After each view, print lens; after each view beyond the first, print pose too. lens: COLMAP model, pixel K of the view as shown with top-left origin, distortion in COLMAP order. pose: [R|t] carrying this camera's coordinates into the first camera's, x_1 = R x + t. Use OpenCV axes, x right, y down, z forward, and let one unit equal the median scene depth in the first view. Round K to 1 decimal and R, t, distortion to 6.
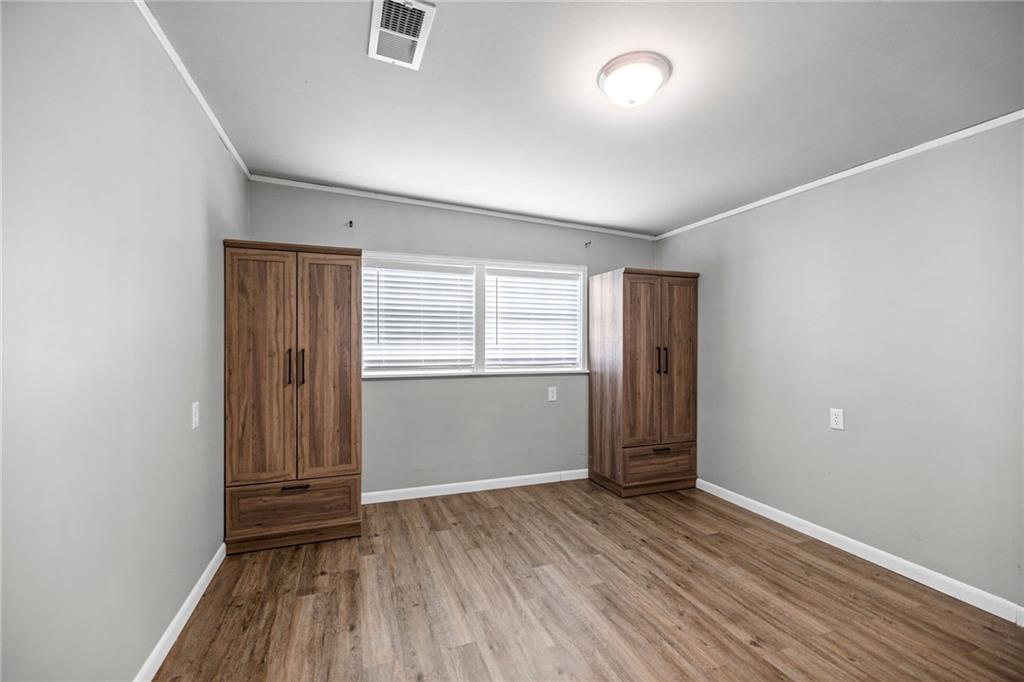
lens RADIAL K [[432.5, 0, 514.3], [0, 432.5, 342.9], [0, 0, 1]] dist [0.000076, -0.000020]
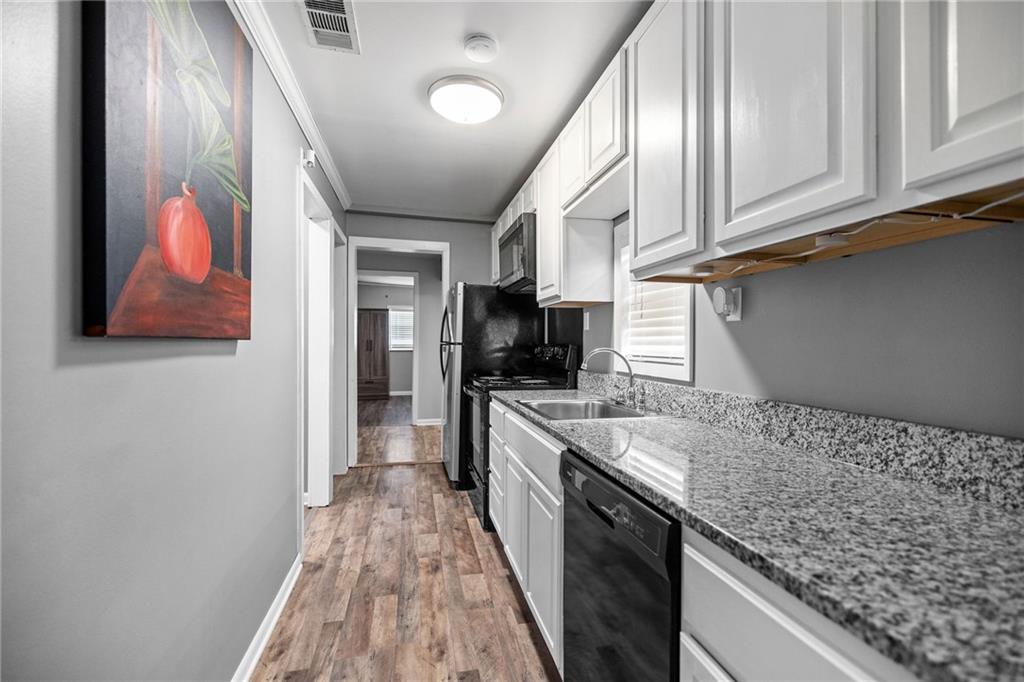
lens RADIAL K [[432.5, 0, 510.3], [0, 432.5, 341.5], [0, 0, 1]] dist [0.000076, -0.000020]
pose [[0.990507, -0.000257, -0.137462, 0.970029], [0.001167, 0.999978, 0.006535, 0.004905], [0.137457, -0.006634, 0.990485, -2.031947]]
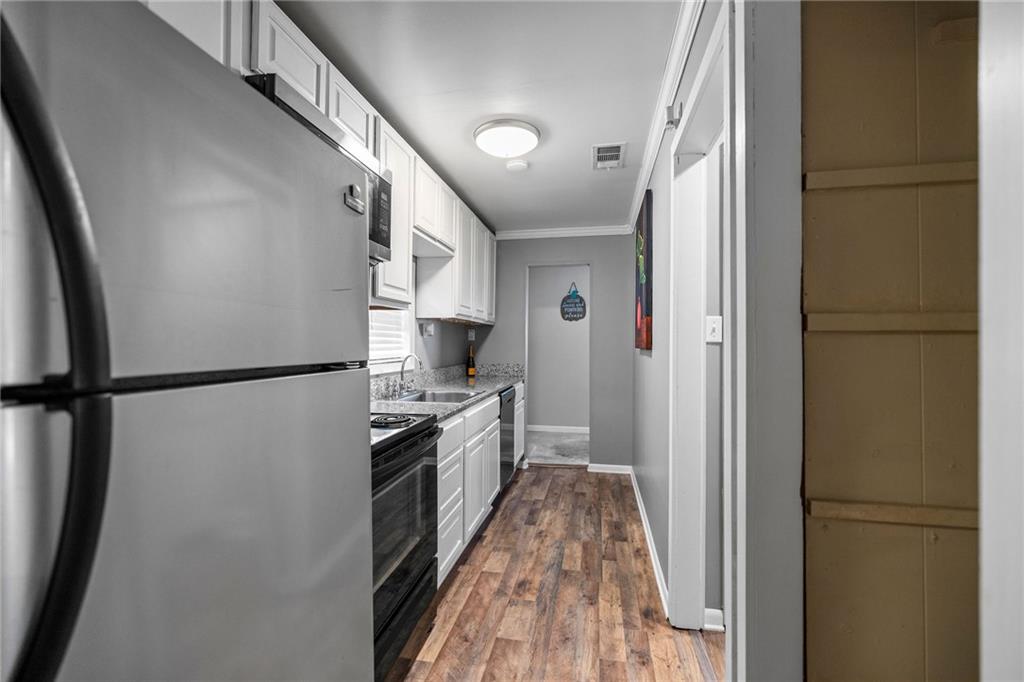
lens RADIAL K [[432.5, 0, 512.0], [0, 432.5, 340.0], [0, 0, 1]] dist [0.000076, -0.000020]
pose [[-0.848072, -0.005674, 0.529851, -1.897737], [-0.013171, 0.999859, -0.010374, -0.025503], [-0.529717, -0.015777, -0.848028, 4.437626]]
